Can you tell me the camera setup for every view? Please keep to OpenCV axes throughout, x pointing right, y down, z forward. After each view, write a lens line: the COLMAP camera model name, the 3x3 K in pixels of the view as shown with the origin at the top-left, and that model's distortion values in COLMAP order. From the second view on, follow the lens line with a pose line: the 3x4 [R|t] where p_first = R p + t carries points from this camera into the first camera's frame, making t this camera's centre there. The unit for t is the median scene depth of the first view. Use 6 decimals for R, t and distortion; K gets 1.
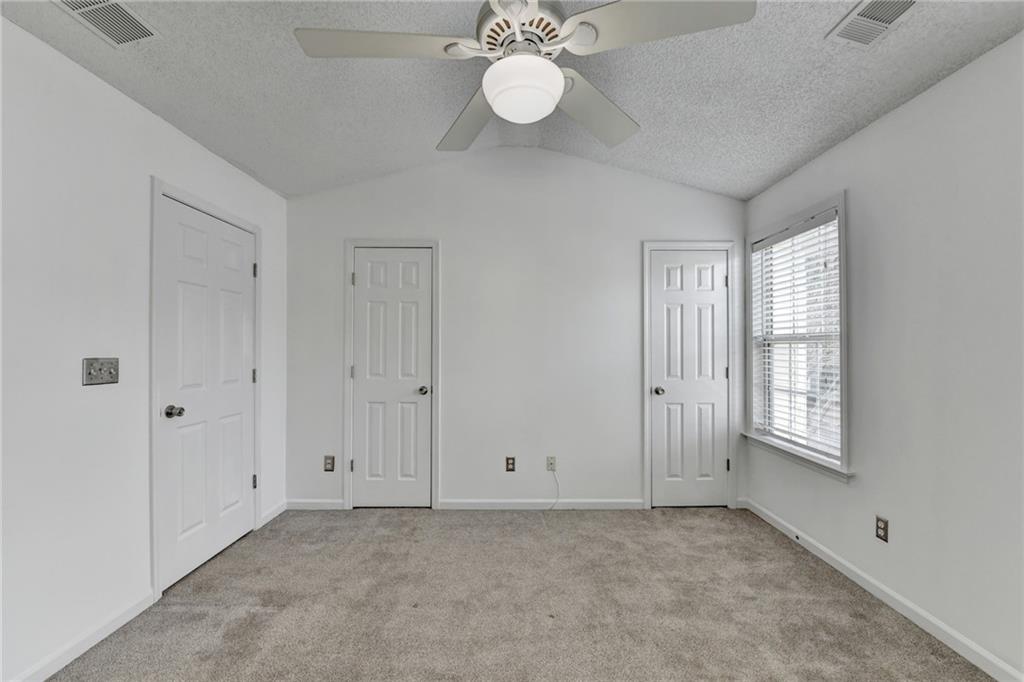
lens RADIAL K [[408.4, 0, 511.9], [0, 408.4, 339.1], [0, 0, 1]] dist [-0.001610, -0.008200]
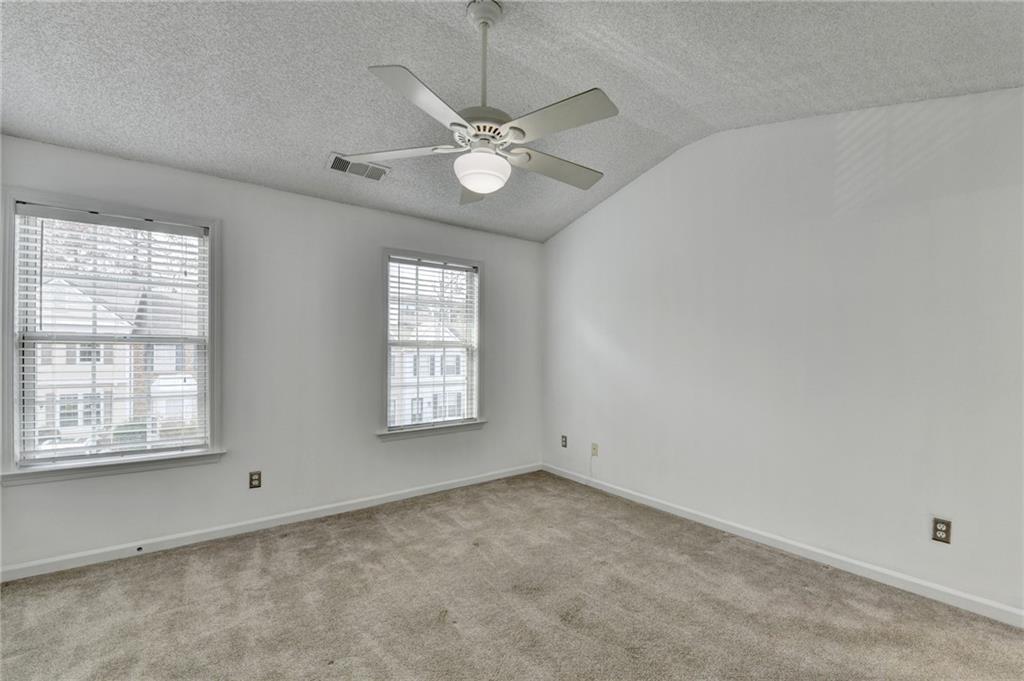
lens RADIAL K [[457.2, 0, 510.0], [0, 457.2, 344.8], [0, 0, 1]] dist [-0.013575, -0.000603]
pose [[-0.598306, 0.011305, 0.801188, -0.572359], [-0.021910, 0.999296, -0.030462, 0.020454], [-0.800968, -0.035780, -0.597637, 0.819660]]
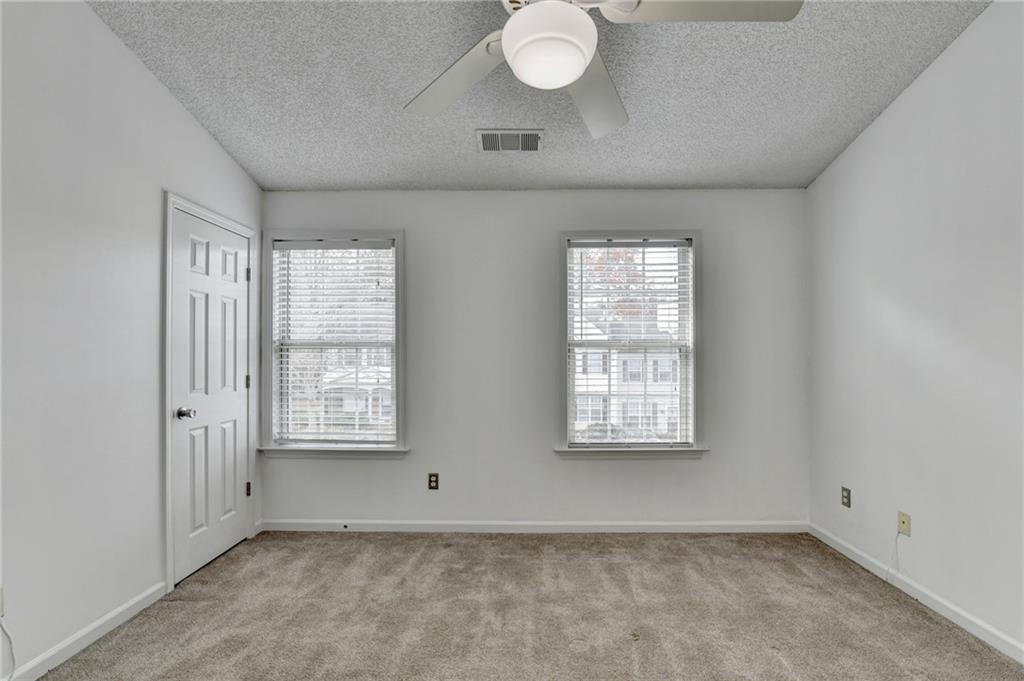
lens RADIAL K [[431.4, 0, 506.5], [0, 431.4, 349.2], [0, 0, 1]] dist [-0.015690, -0.001091]
pose [[0.033267, 0.017958, 0.999285, -0.380282], [-0.022839, 0.999591, -0.017203, 0.018694], [-0.999186, -0.022250, 0.033663, 0.463330]]
